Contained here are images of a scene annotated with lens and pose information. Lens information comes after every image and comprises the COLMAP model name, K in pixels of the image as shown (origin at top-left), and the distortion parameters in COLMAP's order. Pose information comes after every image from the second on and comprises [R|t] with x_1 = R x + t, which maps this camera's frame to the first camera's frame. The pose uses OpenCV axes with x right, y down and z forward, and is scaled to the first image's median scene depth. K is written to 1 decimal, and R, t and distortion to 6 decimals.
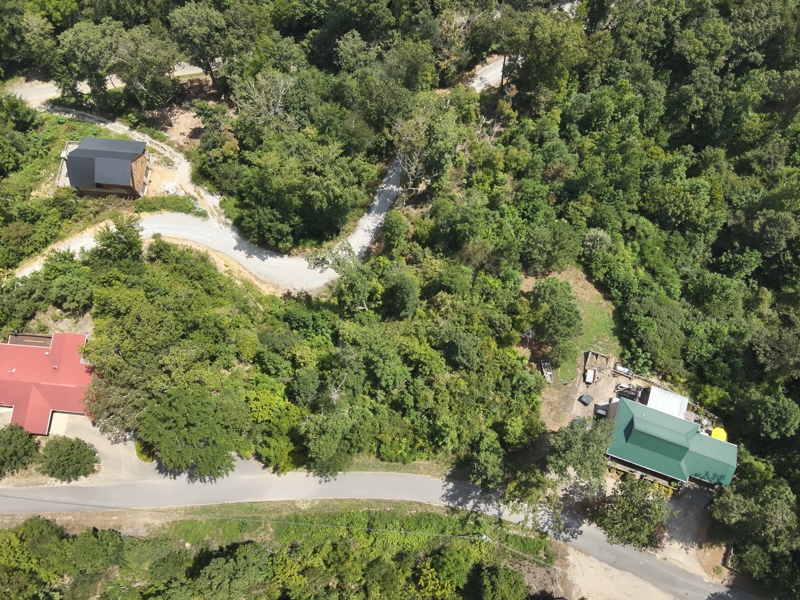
lens RADIAL K [[588.5, 0, 400.0], [0, 588.5, 300.0], [0, 0, 1]] dist [0.065676, -0.161323]
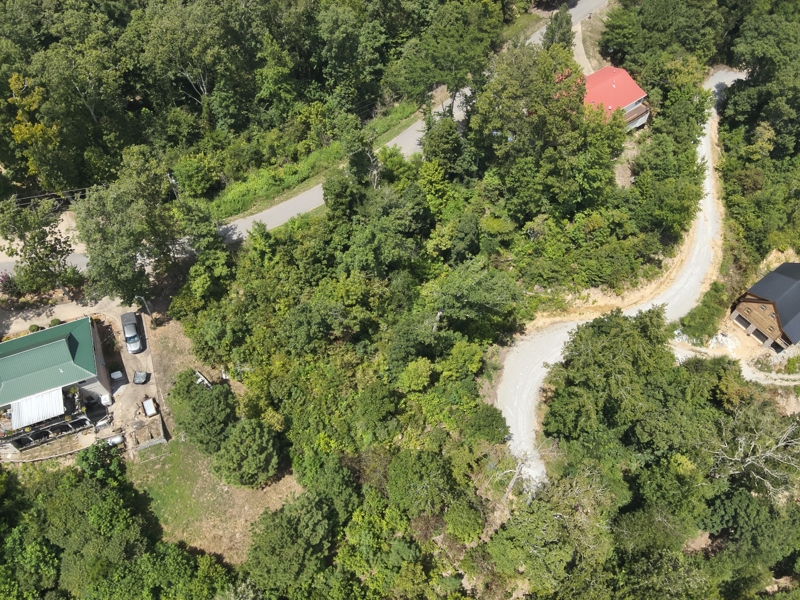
lens RADIAL K [[588.5, 0, 400.0], [0, 588.5, 300.0], [0, 0, 1]] dist [0.065676, -0.161323]
pose [[-0.748347, 0.536144, -0.390546, 0.300390], [-0.644624, -0.449085, 0.618694, -0.482508], [0.156321, 0.714753, 0.681683, 0.429100]]
